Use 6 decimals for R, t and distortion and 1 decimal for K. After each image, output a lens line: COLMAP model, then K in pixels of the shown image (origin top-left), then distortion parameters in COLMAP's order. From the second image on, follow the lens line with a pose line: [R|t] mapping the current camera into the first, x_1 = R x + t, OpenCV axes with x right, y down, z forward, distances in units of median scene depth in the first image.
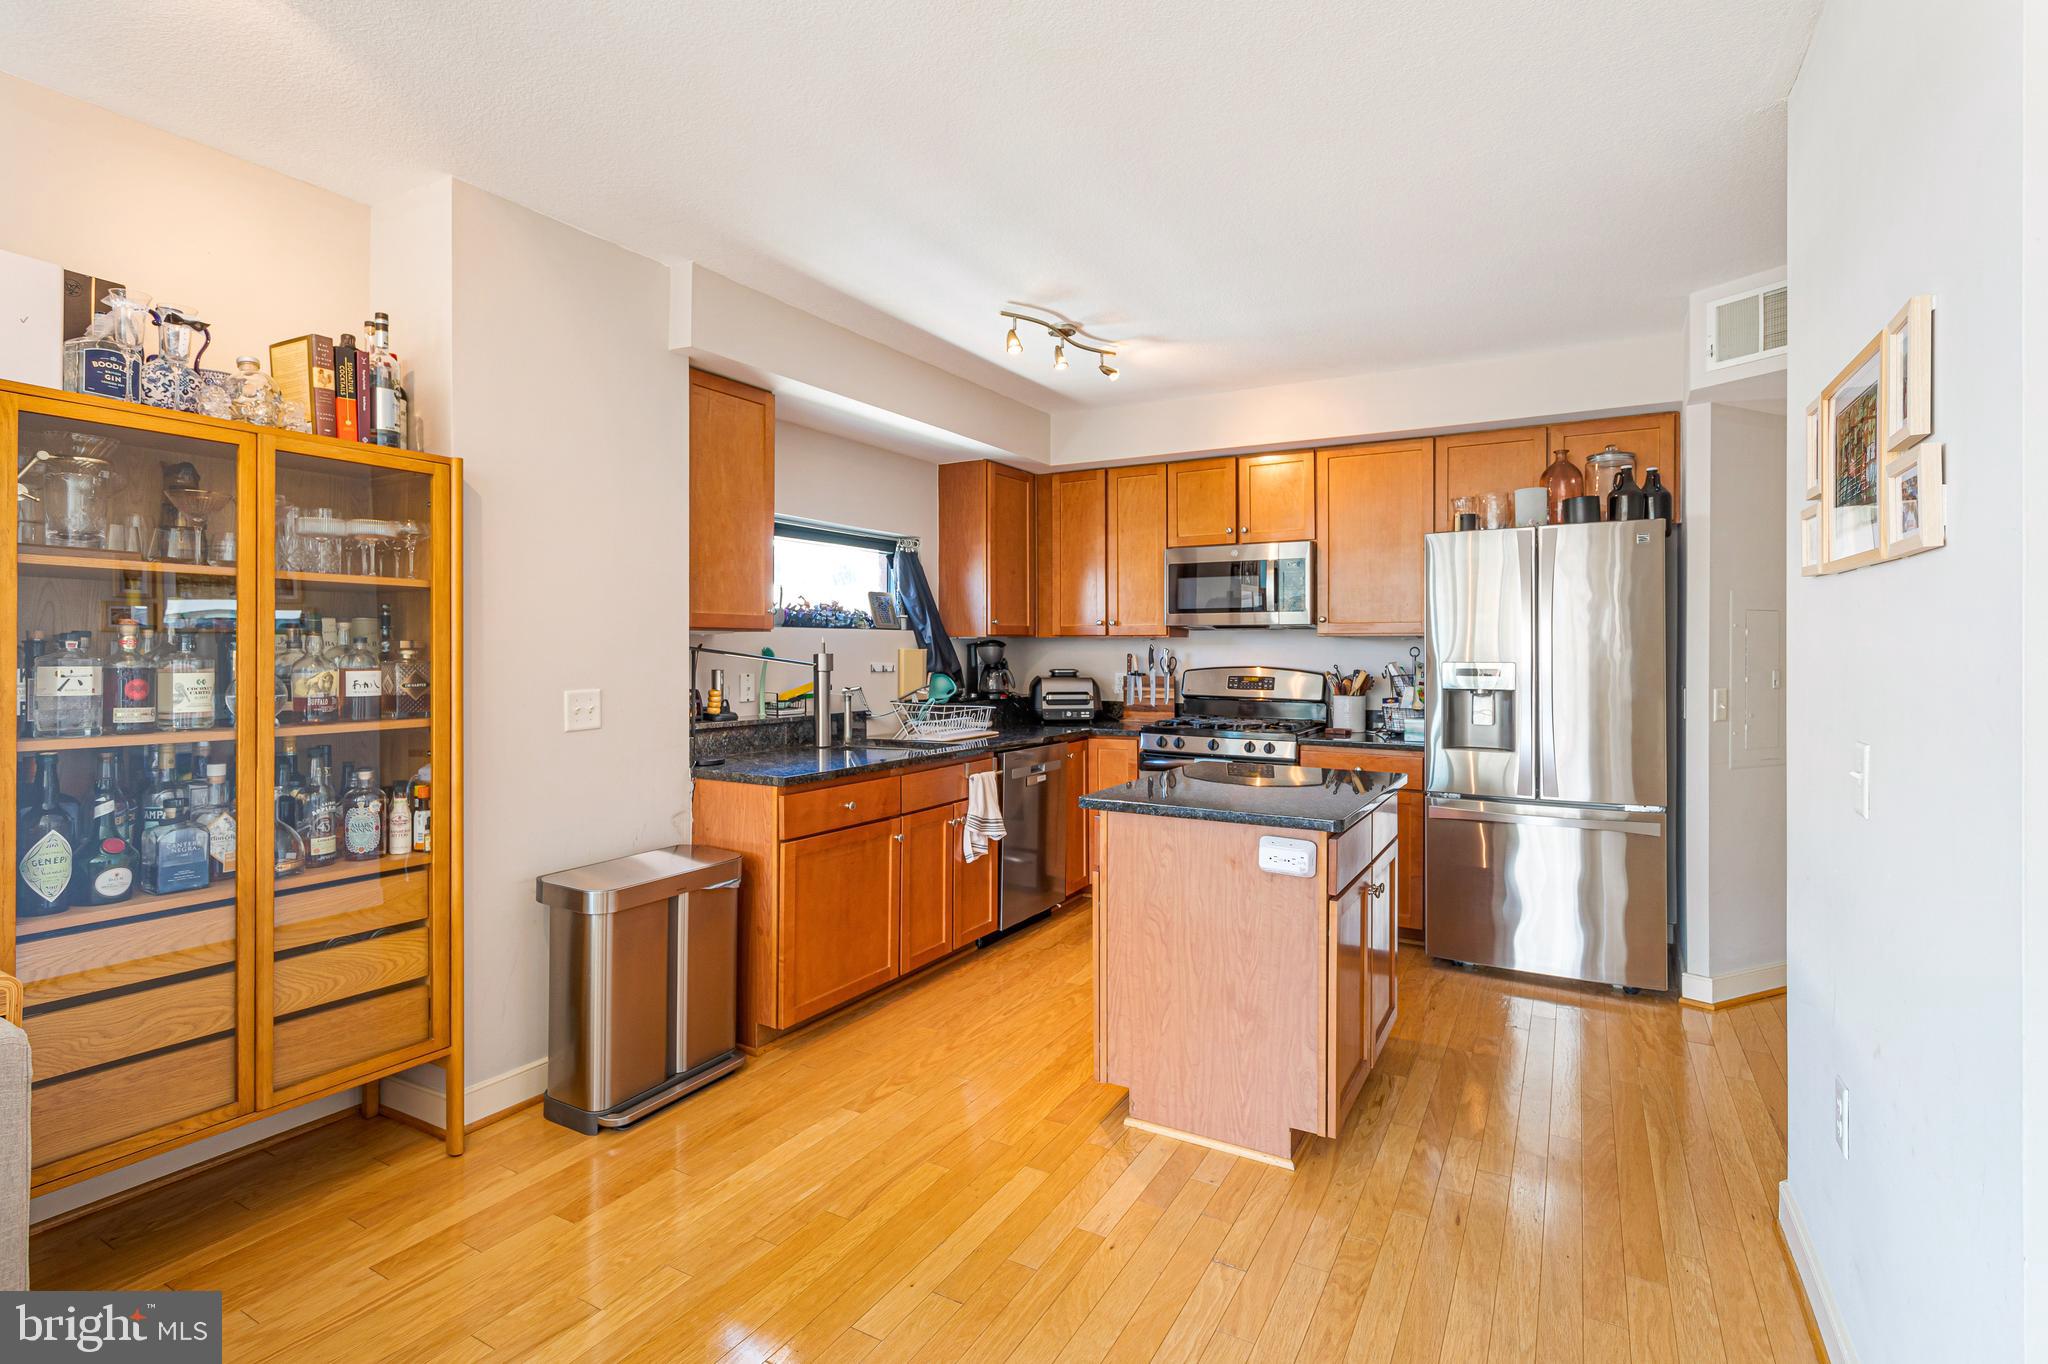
lens RADIAL K [[988.6, 0, 1011.9], [0, 988.6, 643.9], [0, 0, 1]] dist [-0.000423, -0.001624]
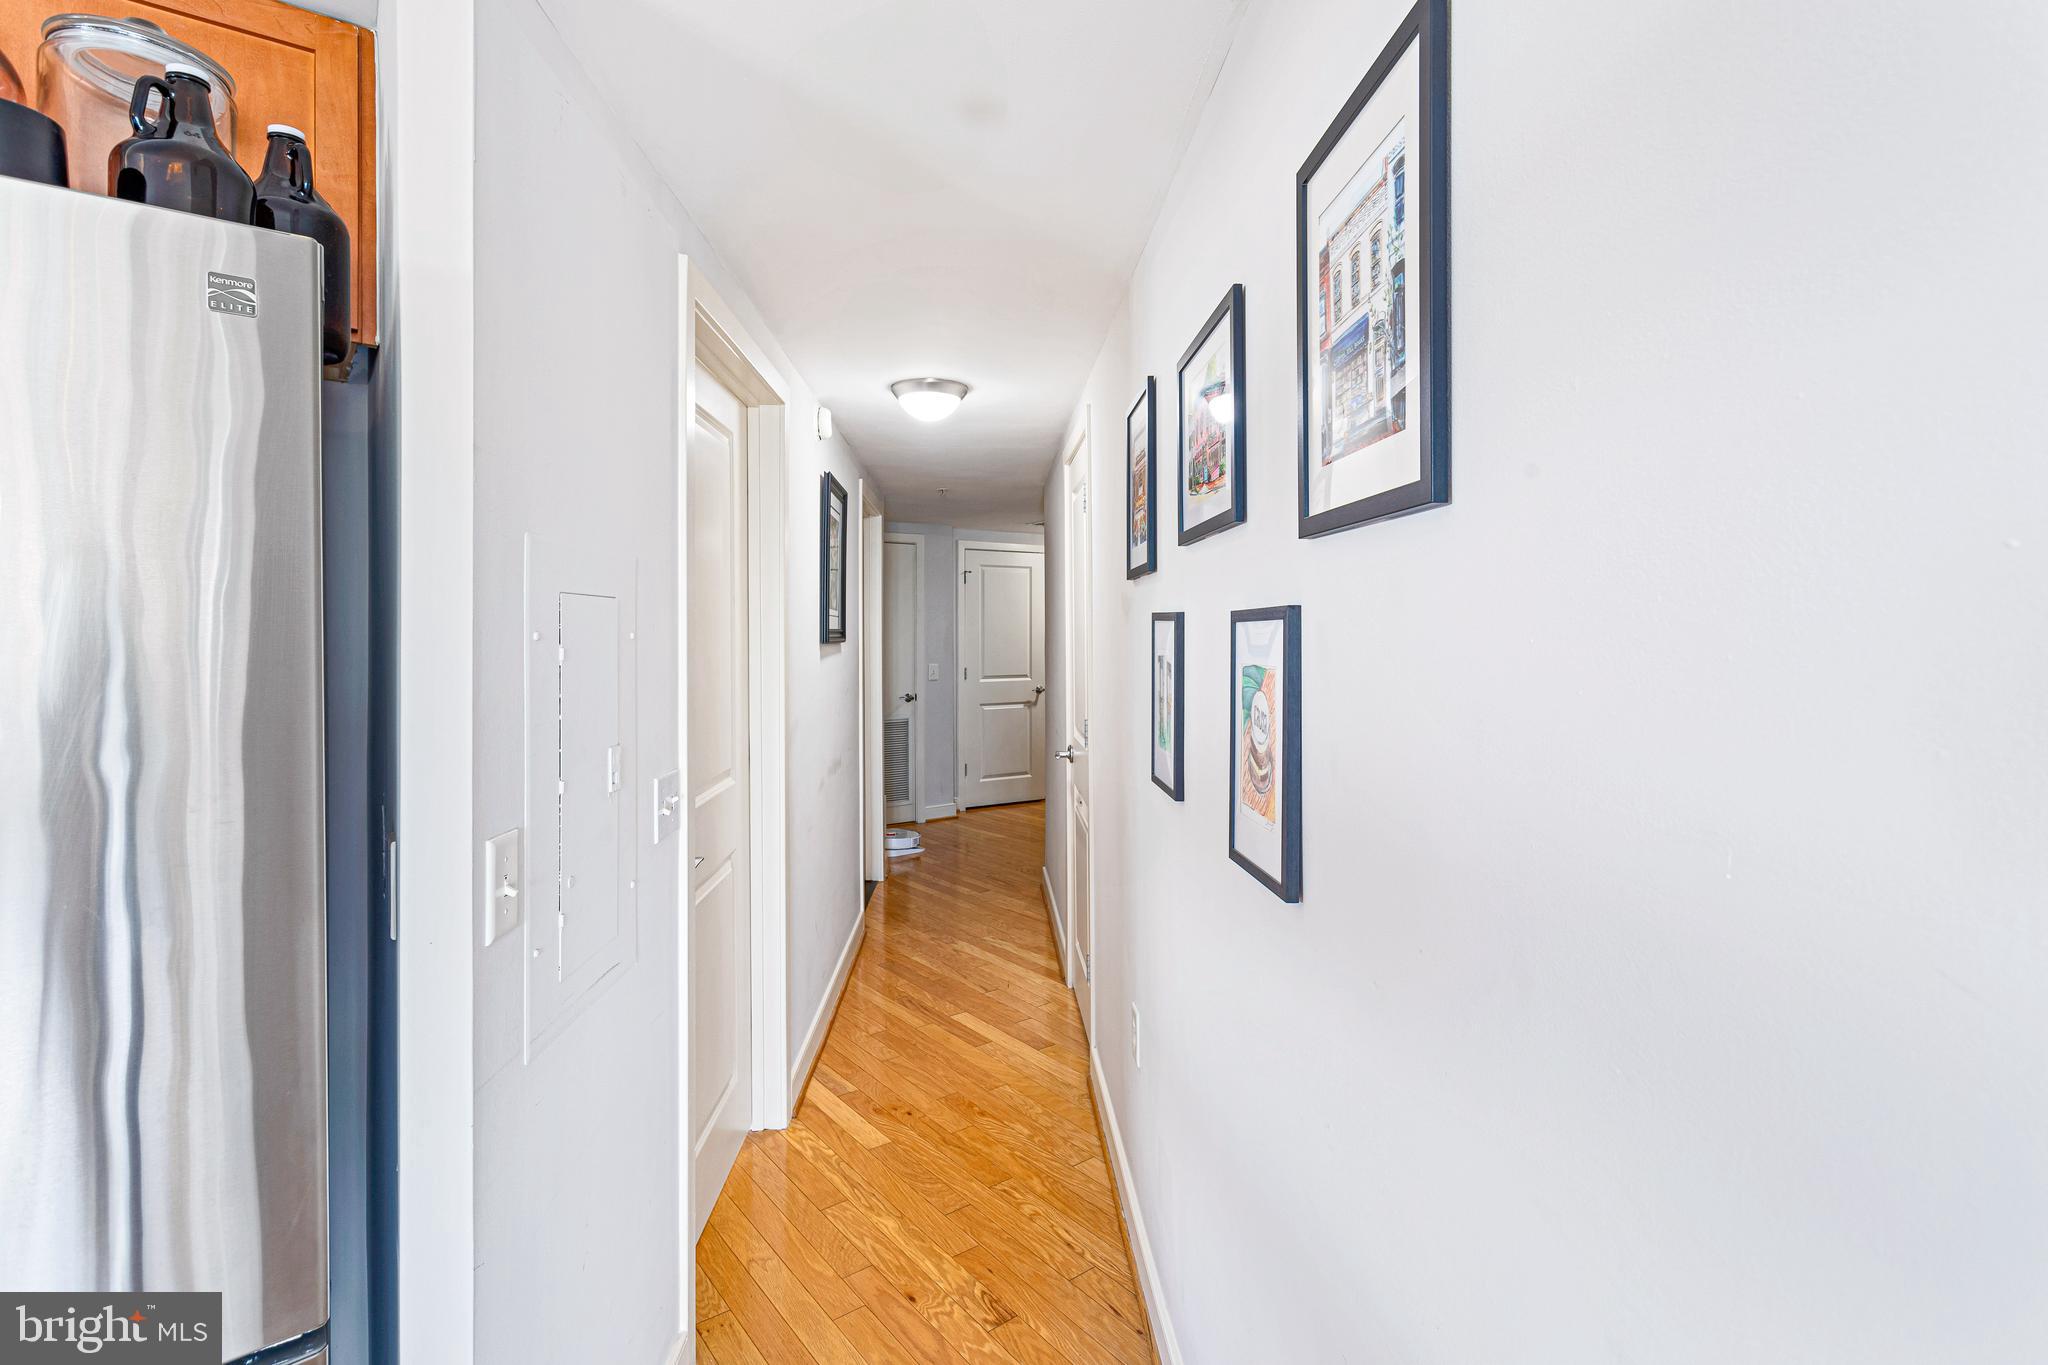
lens RADIAL K [[988.6, 0, 1021.7], [0, 988.6, 679.8], [0, 0, 1]] dist [-0.000423, -0.001624]
pose [[0.406790, -0.012819, 0.913432, 0.377081], [0.002445, 0.999913, 0.012944, -0.004716], [-0.913518, -0.003032, 0.406786, 0.546070]]
